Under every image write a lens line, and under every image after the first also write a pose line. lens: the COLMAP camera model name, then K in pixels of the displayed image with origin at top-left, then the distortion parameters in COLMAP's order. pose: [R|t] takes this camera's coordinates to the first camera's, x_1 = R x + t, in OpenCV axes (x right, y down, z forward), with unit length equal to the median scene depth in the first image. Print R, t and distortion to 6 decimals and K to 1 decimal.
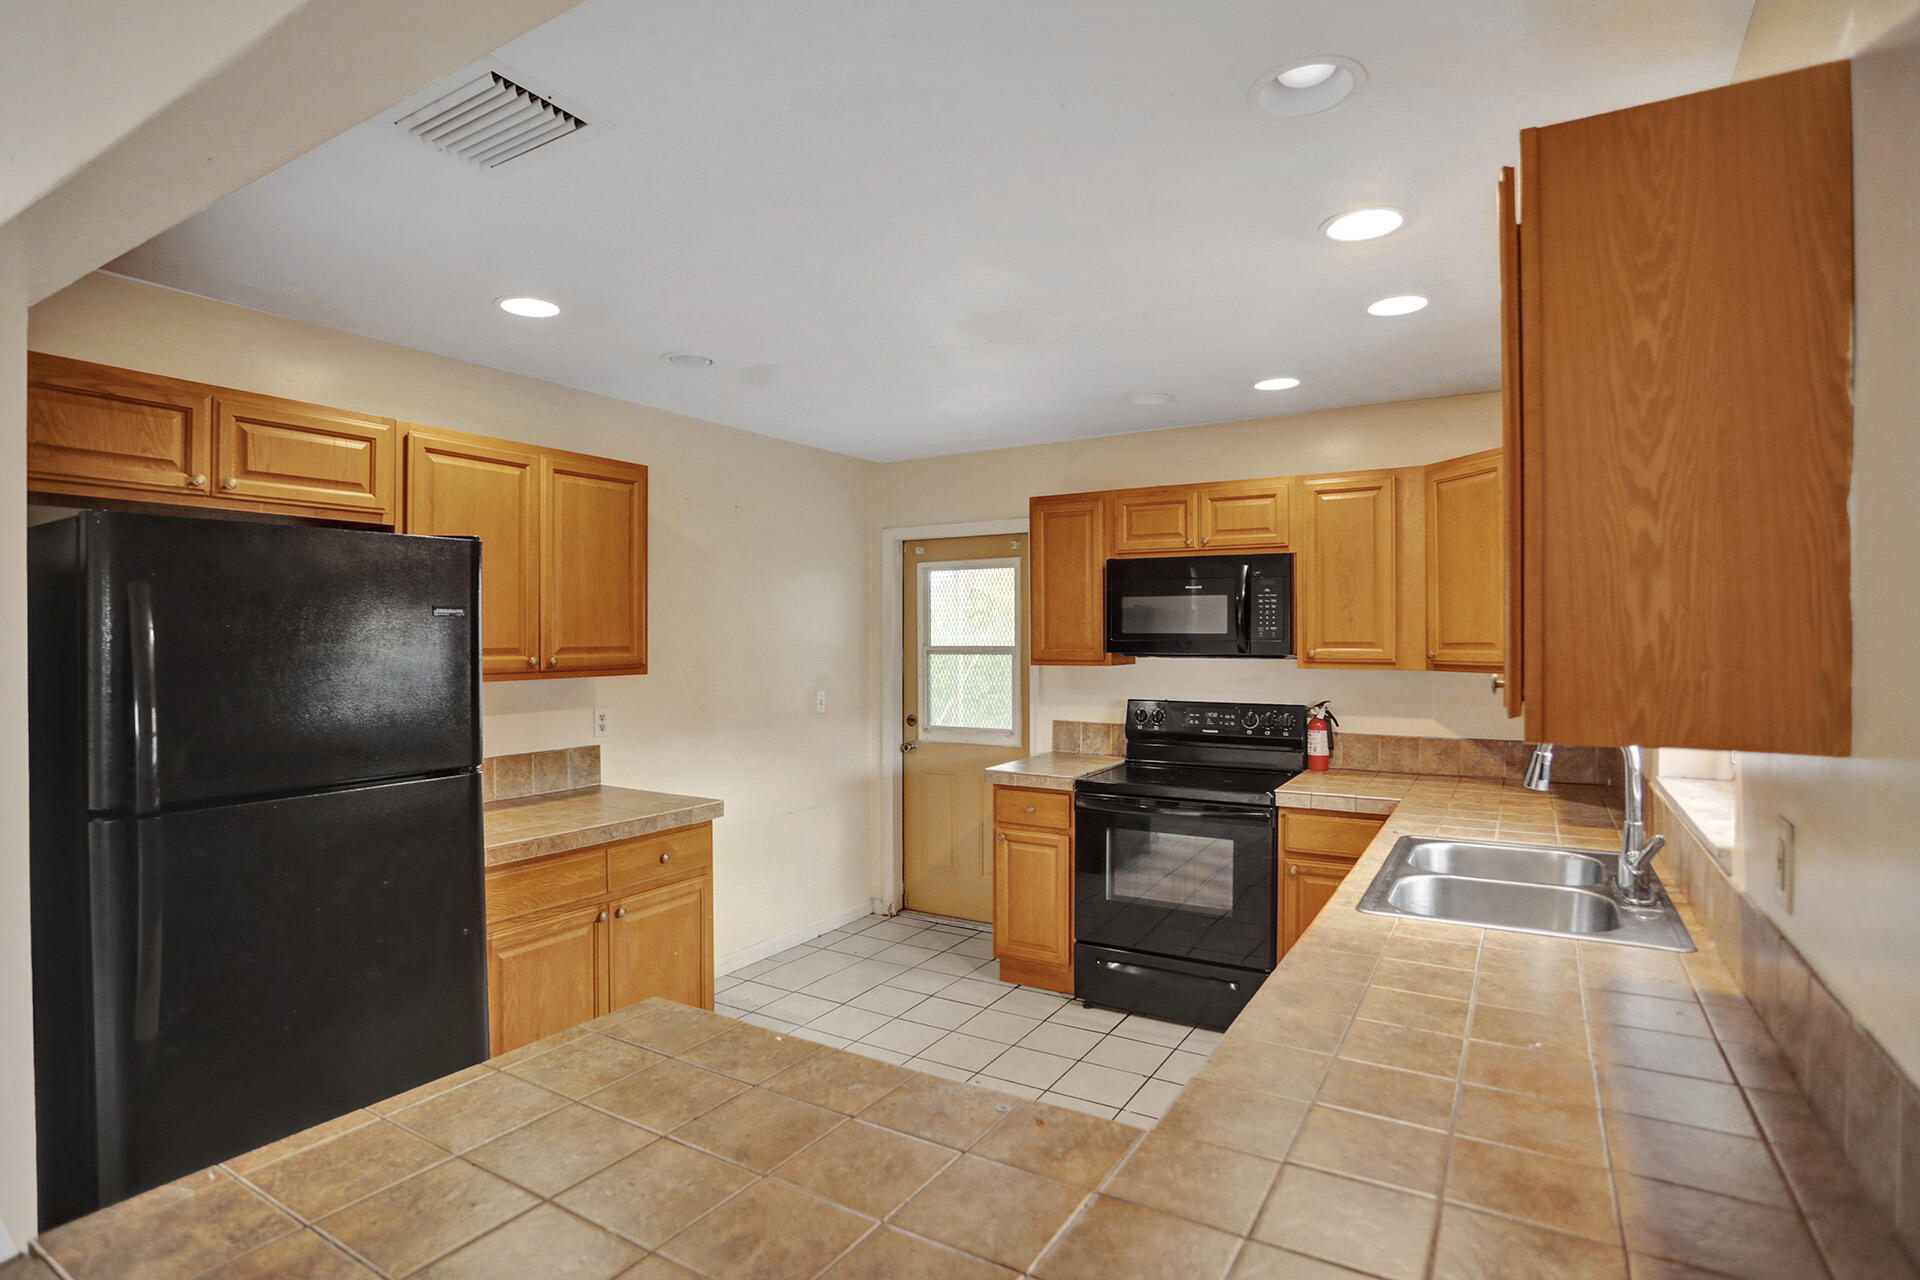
lens RADIAL K [[946.3, 0, 962.0], [0, 946.3, 662.3], [0, 0, 1]] dist [-0.075561, 0.000180]
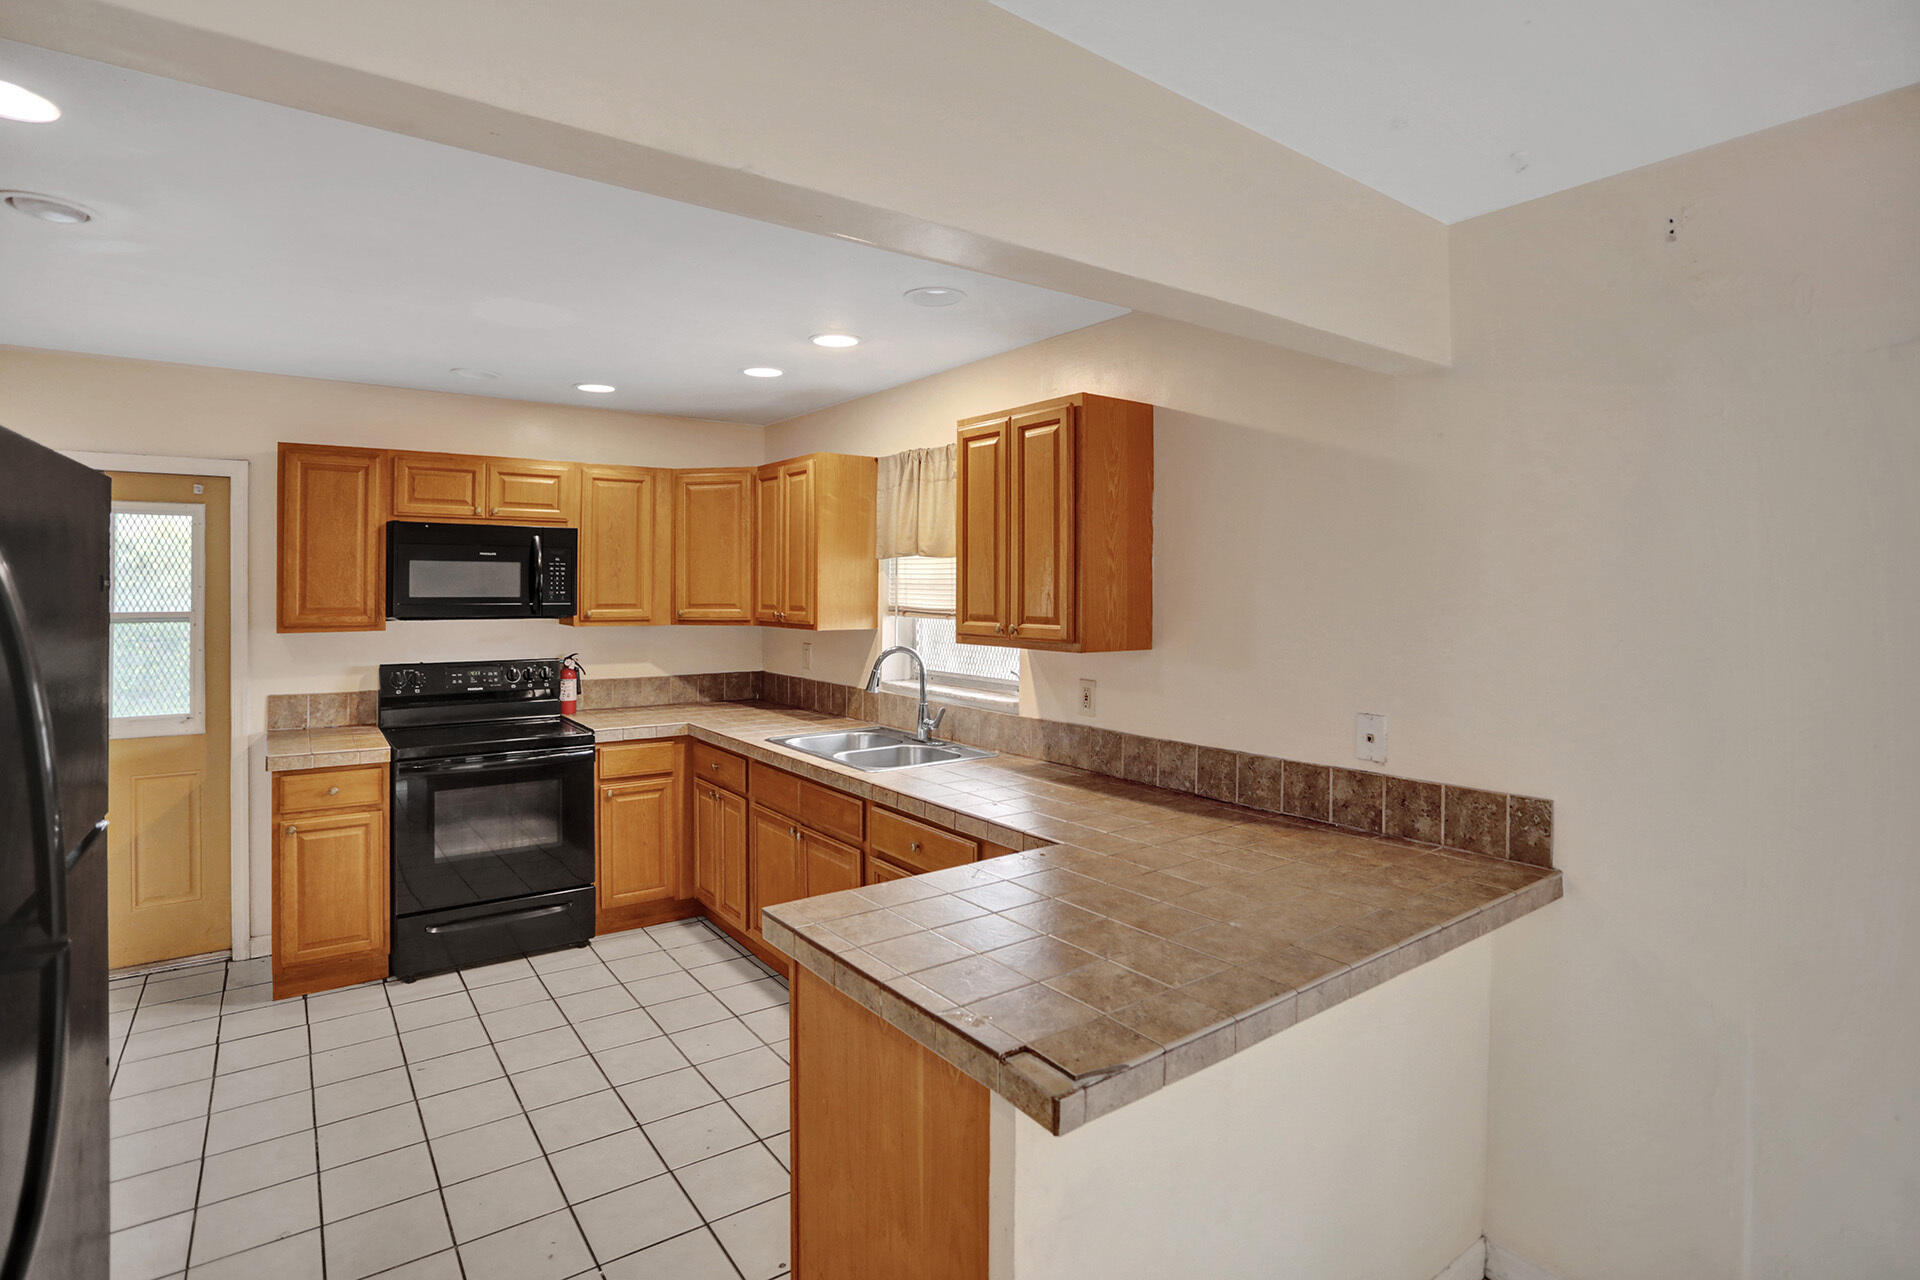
lens RADIAL K [[955.4, 0, 953.2], [0, 955.4, 606.3], [0, 0, 1]] dist [-0.081329, 0.035261]
pose [[0.392803, -0.014300, 0.919511, -0.514811], [0.020873, 0.999760, 0.006632, -0.015976], [-0.919386, 0.016588, 0.393008, 0.096115]]
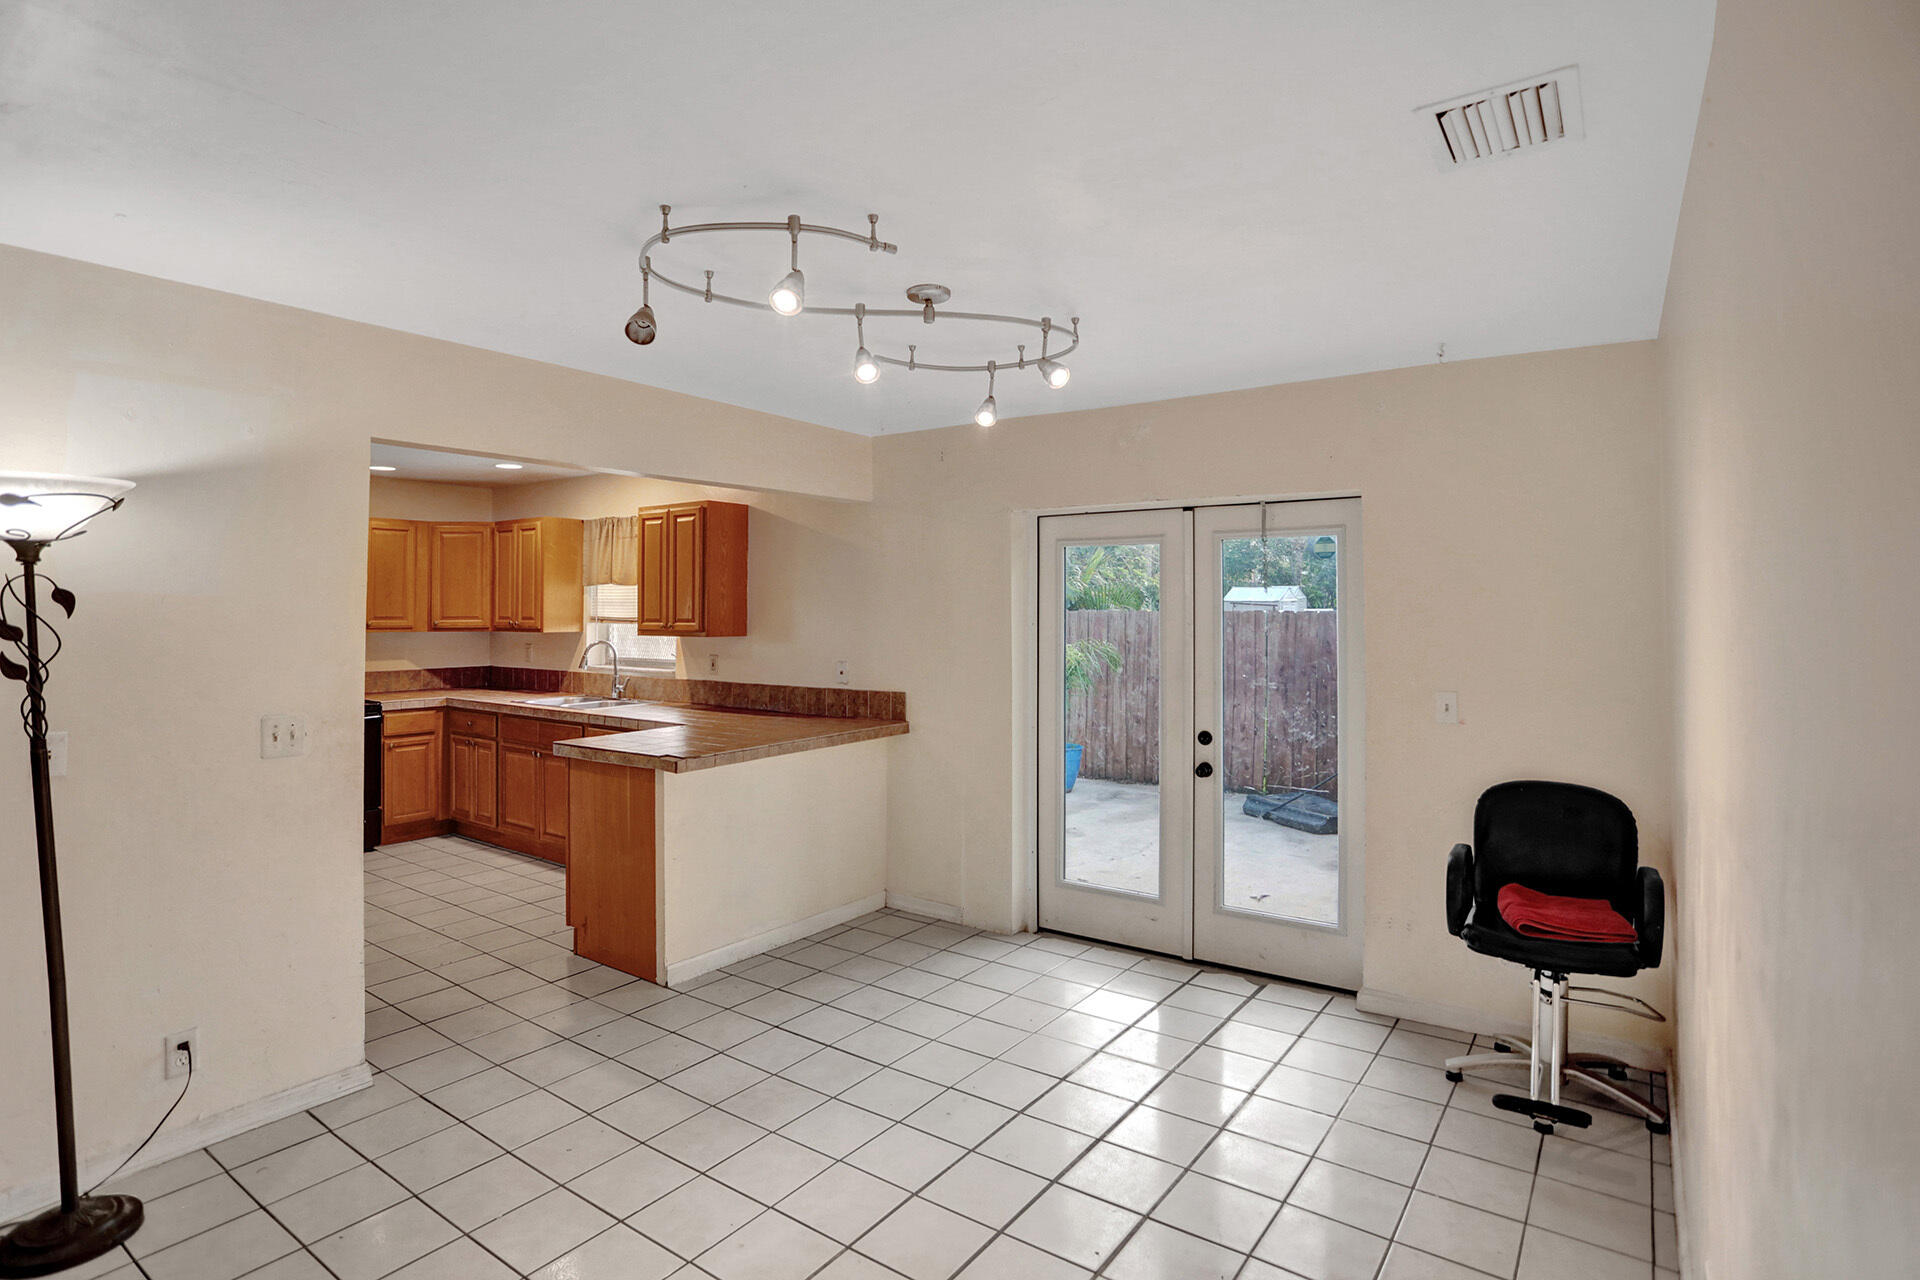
lens RADIAL K [[955.4, 0, 953.2], [0, 955.4, 606.3], [0, 0, 1]] dist [-0.081329, 0.035261]
pose [[0.069887, 0.009402, 0.997511, -1.154857], [0.025536, 0.999611, -0.011211, 0.006131], [-0.997228, 0.026256, 0.069620, -0.159535]]
